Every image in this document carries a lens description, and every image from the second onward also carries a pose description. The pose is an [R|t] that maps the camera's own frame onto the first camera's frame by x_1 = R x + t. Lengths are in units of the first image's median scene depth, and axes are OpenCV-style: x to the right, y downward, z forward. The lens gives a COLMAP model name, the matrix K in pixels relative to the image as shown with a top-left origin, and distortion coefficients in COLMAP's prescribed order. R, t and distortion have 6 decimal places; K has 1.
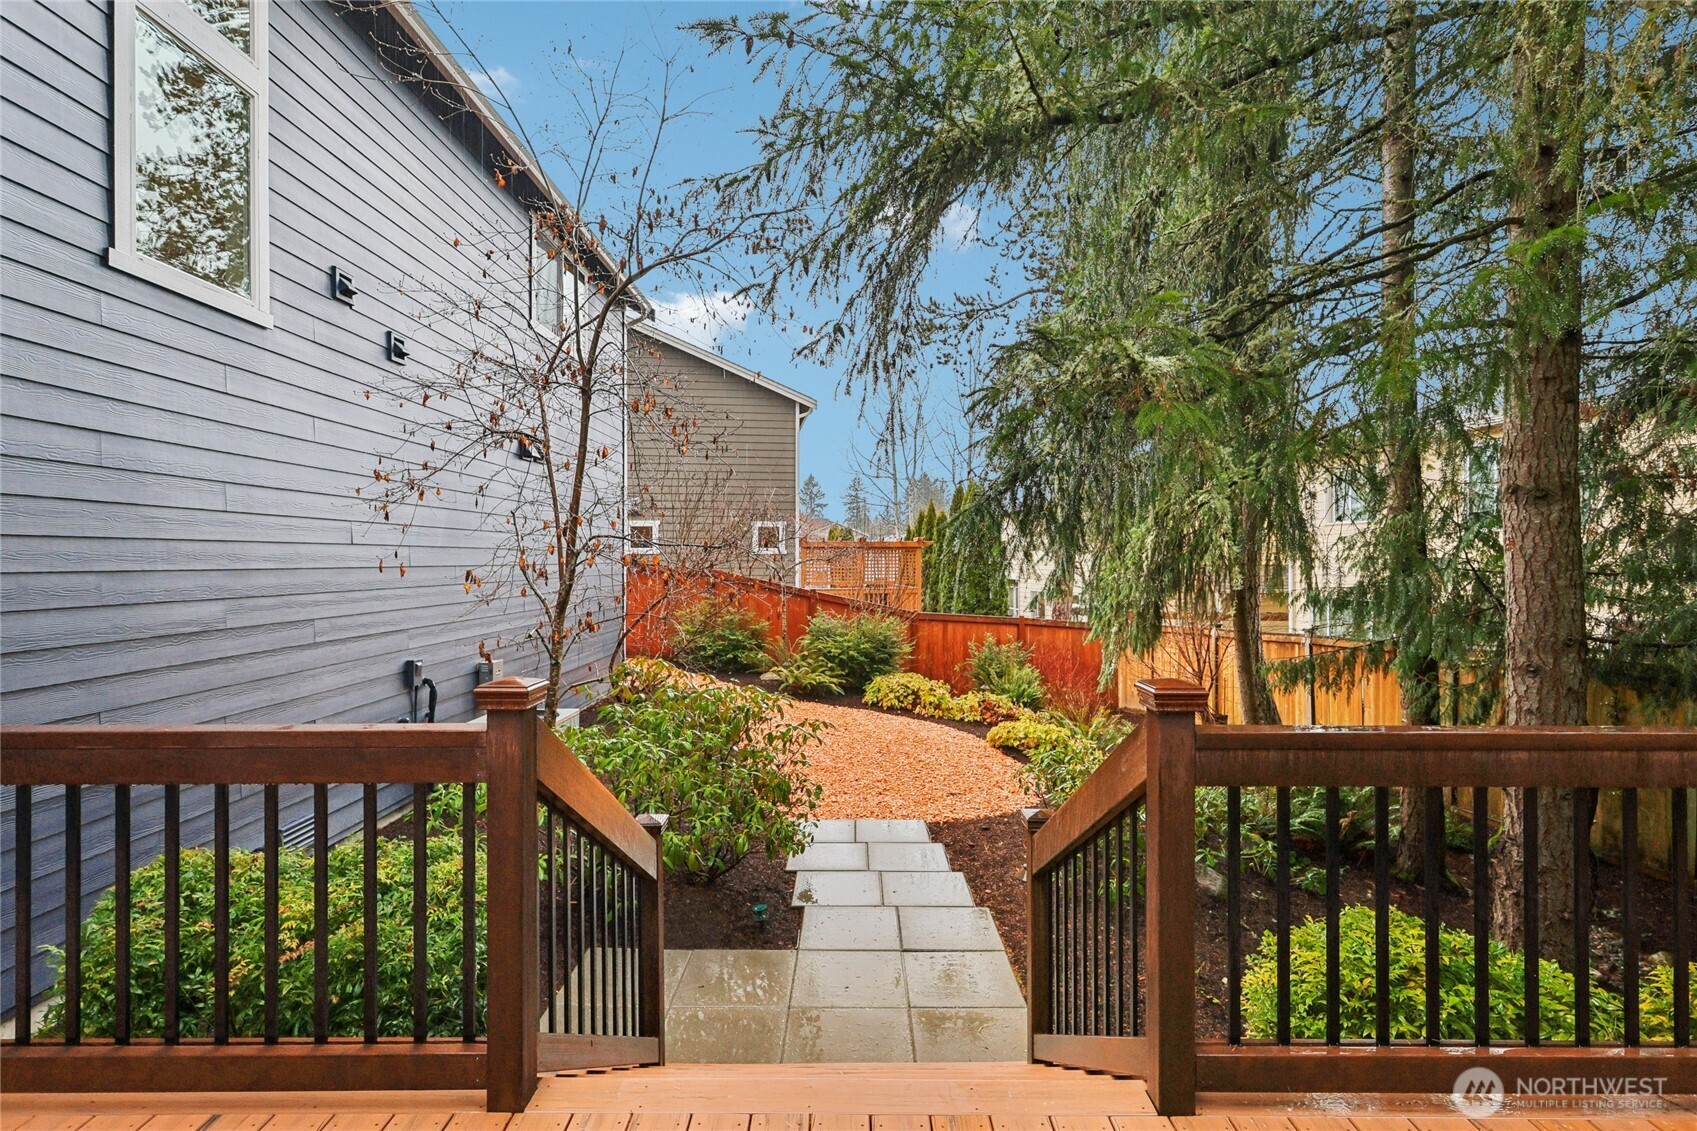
lens RADIAL K [[802.6, 0, 849.9], [0, 802.6, 550.9], [0, 0, 1]] dist [0.003528, 0.001376]
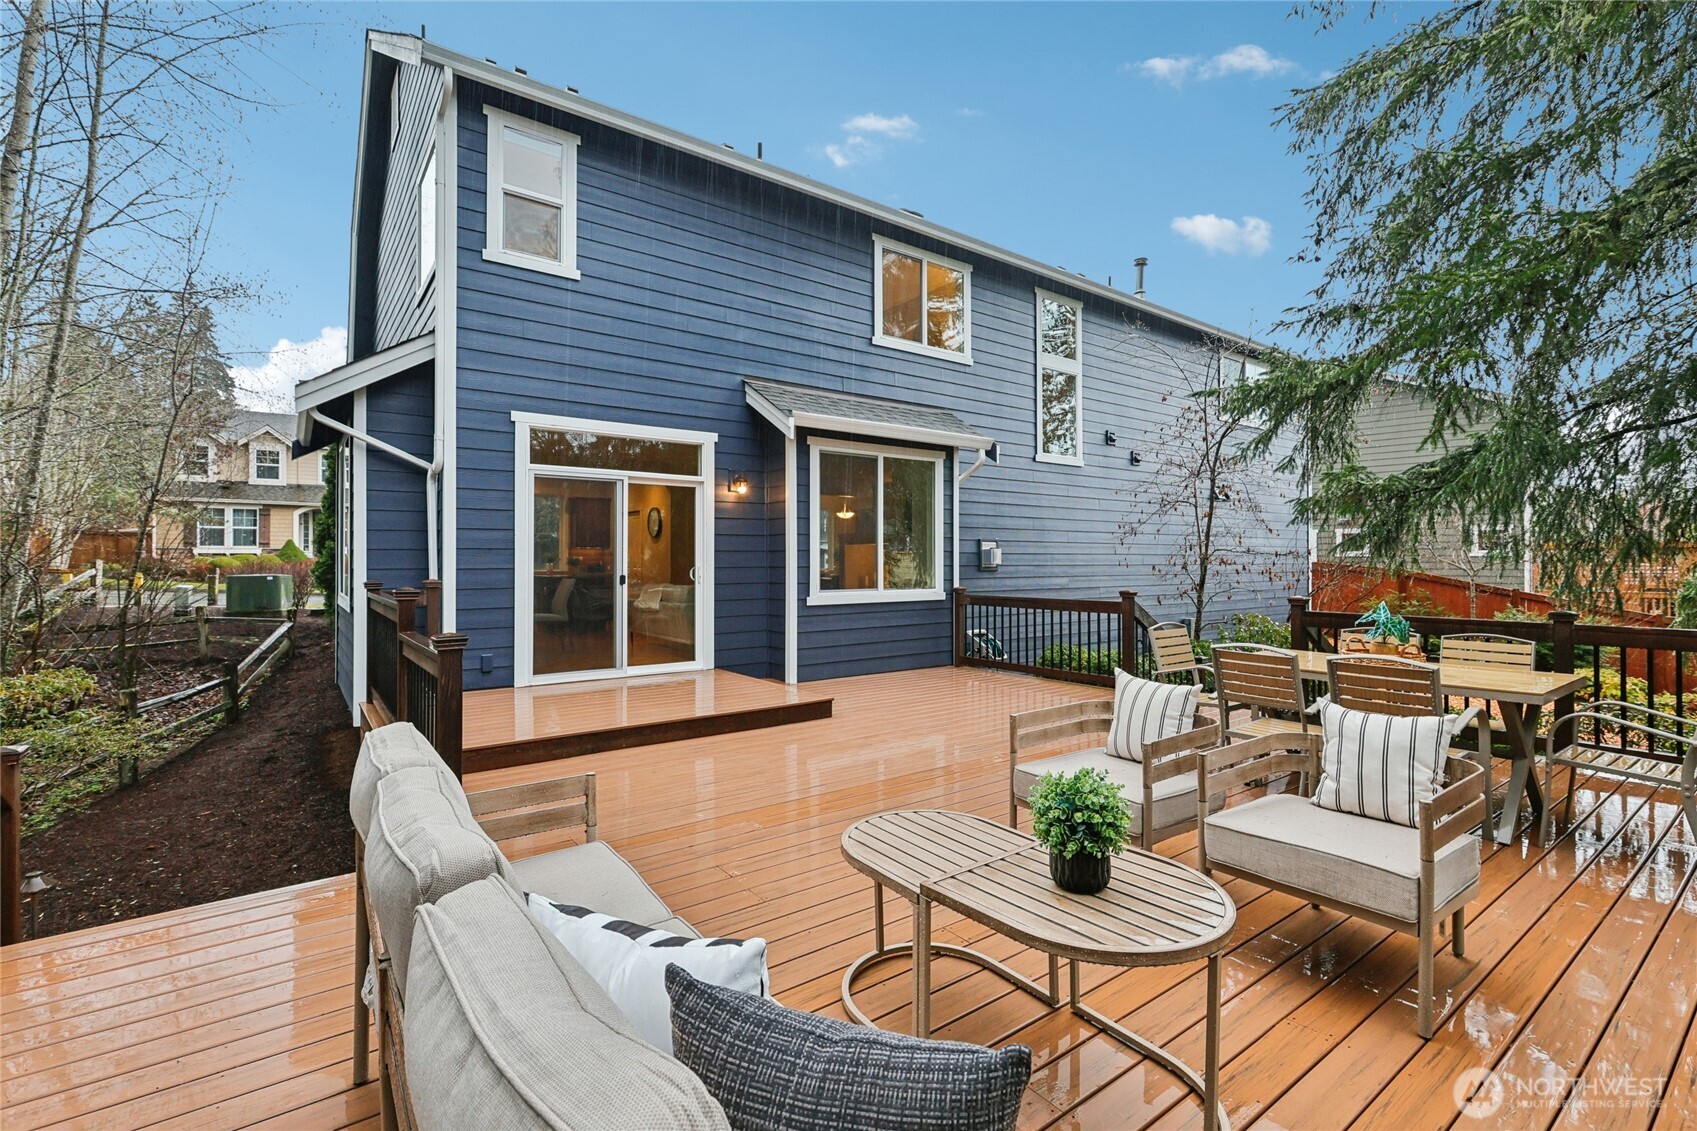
lens RADIAL K [[754.9, 0, 852.0], [0, 754.9, 555.8], [0, 0, 1]] dist [-0.001554, 0.002252]
pose [[0.596645, -0.004295, -0.802494, 0.286463], [0.006759, 0.999977, -0.000327, -0.004258], [0.802477, -0.005230, 0.596660, -0.381004]]
